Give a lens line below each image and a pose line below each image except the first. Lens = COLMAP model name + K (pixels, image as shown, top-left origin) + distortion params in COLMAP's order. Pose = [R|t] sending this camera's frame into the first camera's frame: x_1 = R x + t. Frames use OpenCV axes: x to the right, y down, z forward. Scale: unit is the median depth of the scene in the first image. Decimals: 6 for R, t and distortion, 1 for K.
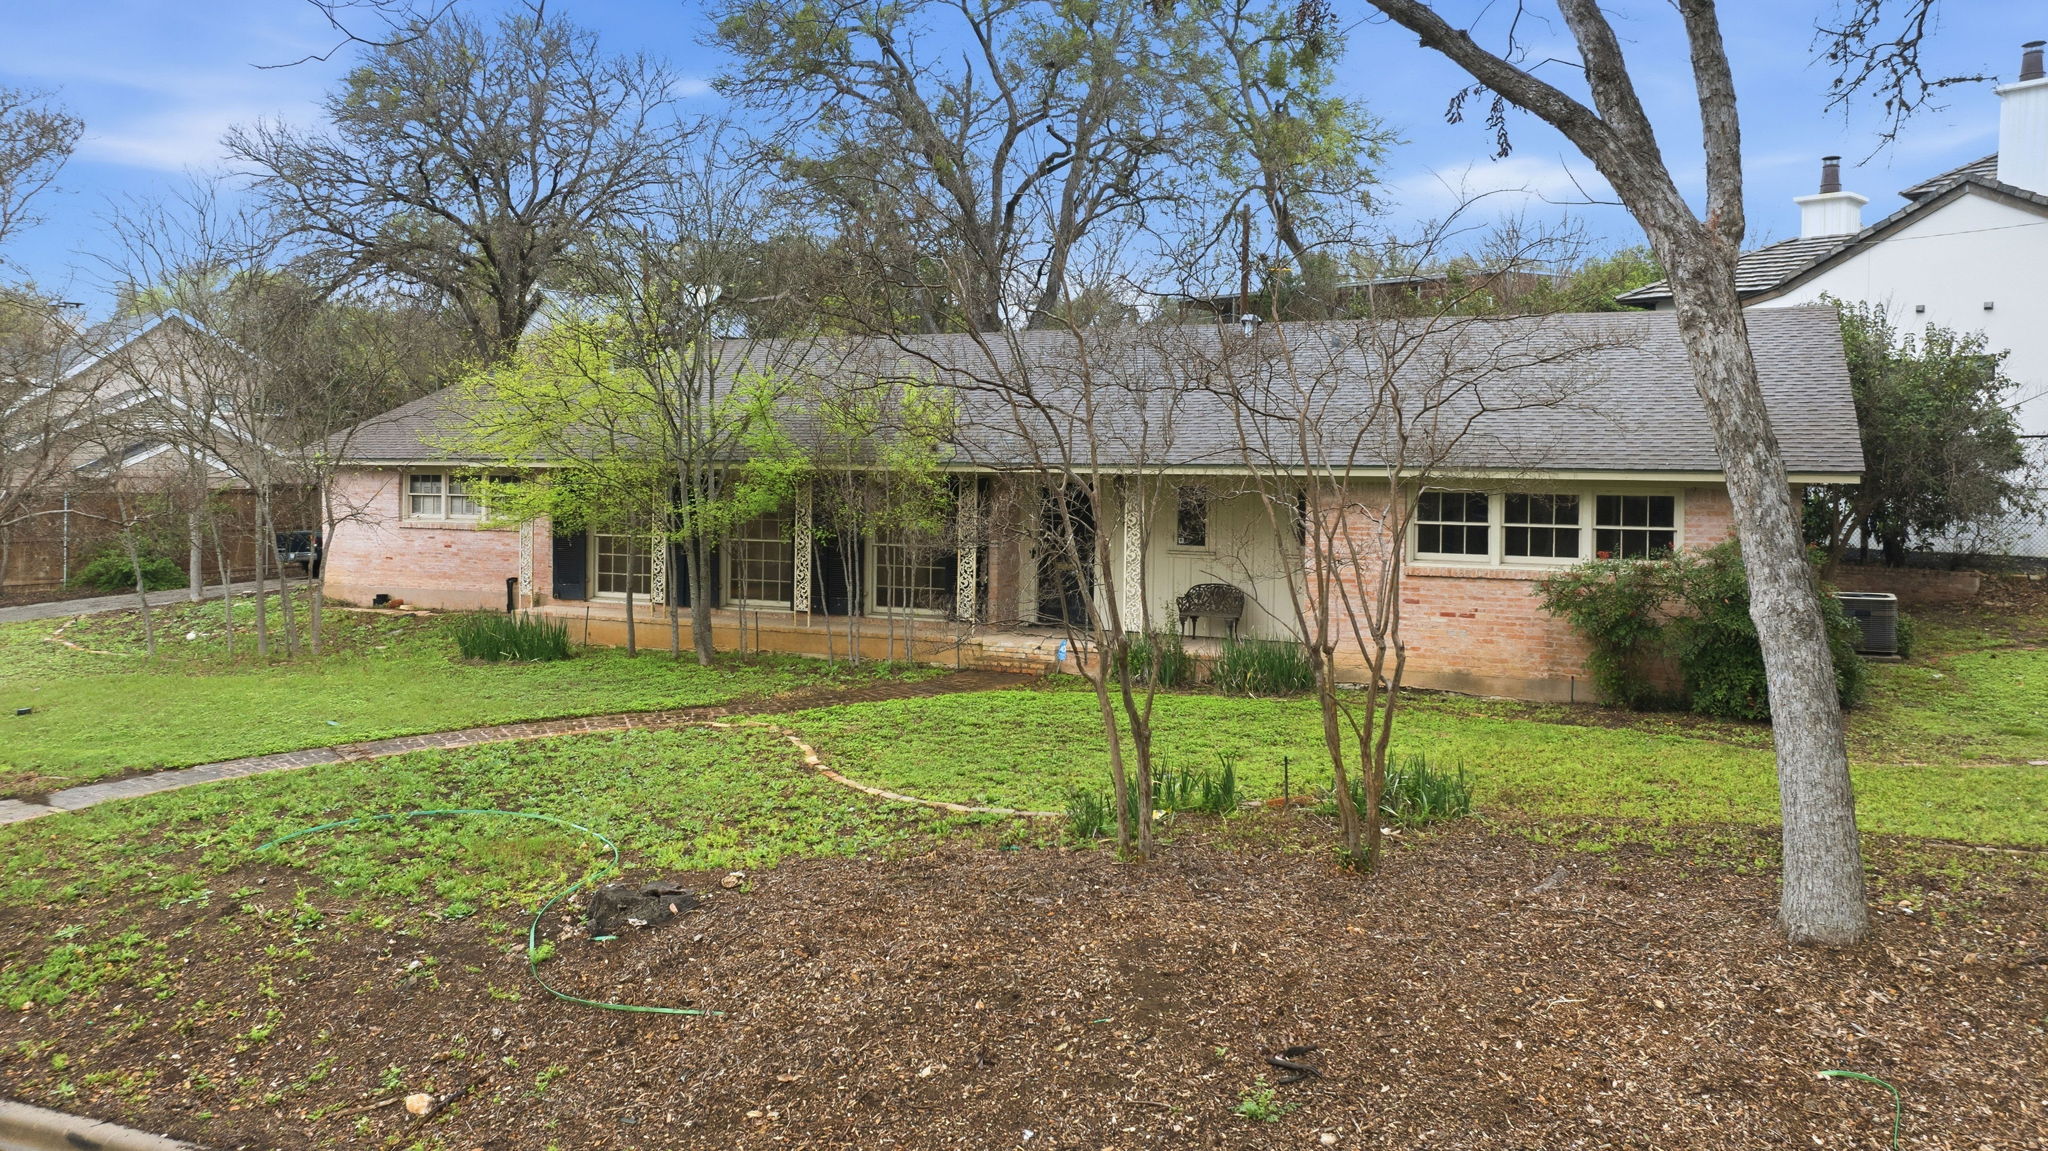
lens RADIAL K [[1524.9, 0, 988.3], [0, 1524.9, 573.3], [0, 0, 1]] dist [-0.023052, 0.012545]
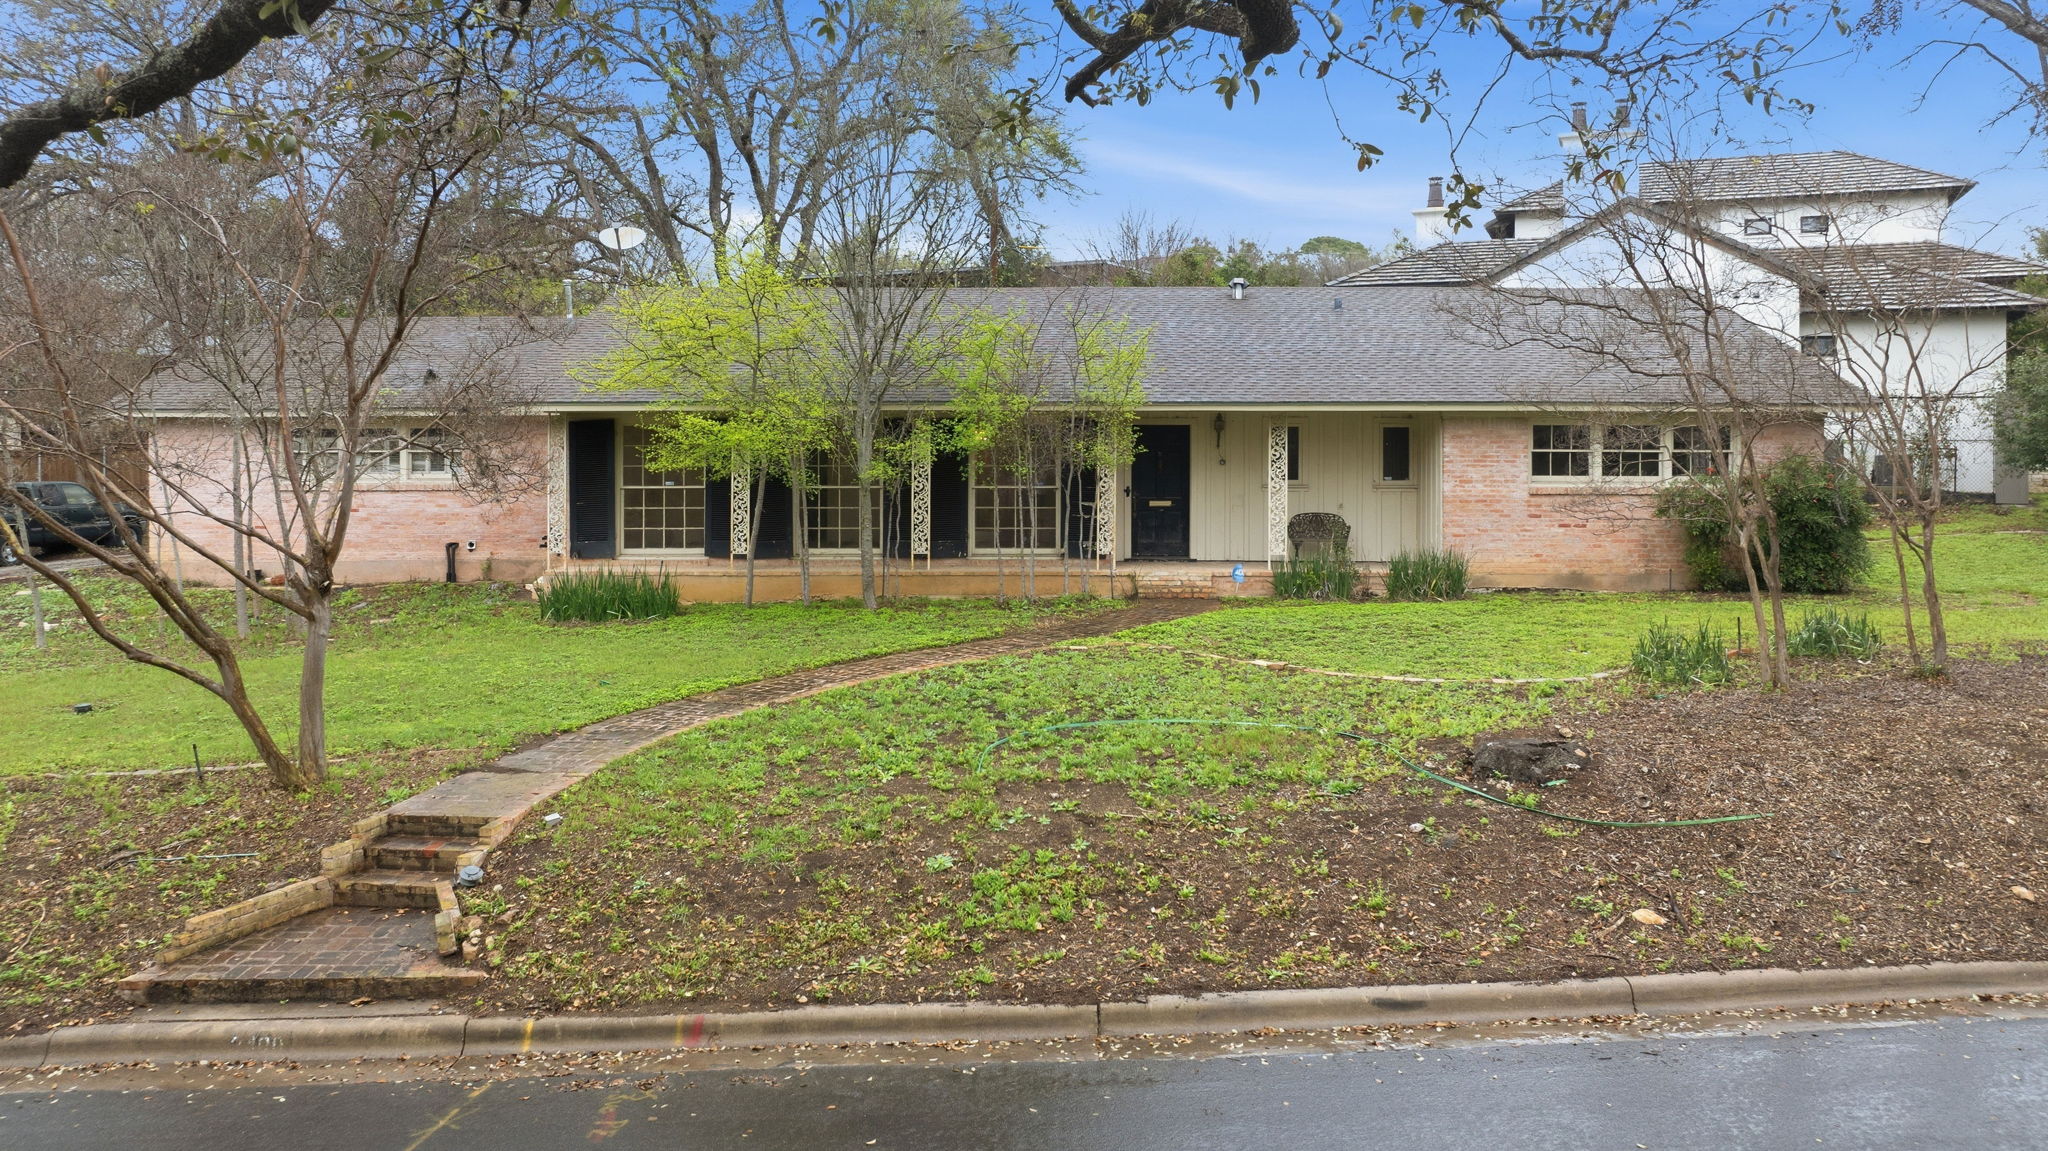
lens RADIAL K [[1524.9, 0, 988.3], [0, 1524.9, 573.3], [0, 0, 1]] dist [-0.023052, 0.012545]
pose [[0.901236, -0.037778, 0.431678, -0.902530], [0.036714, 0.999267, 0.010802, 0.049740], [-0.431770, 0.006113, 0.901963, 0.149234]]
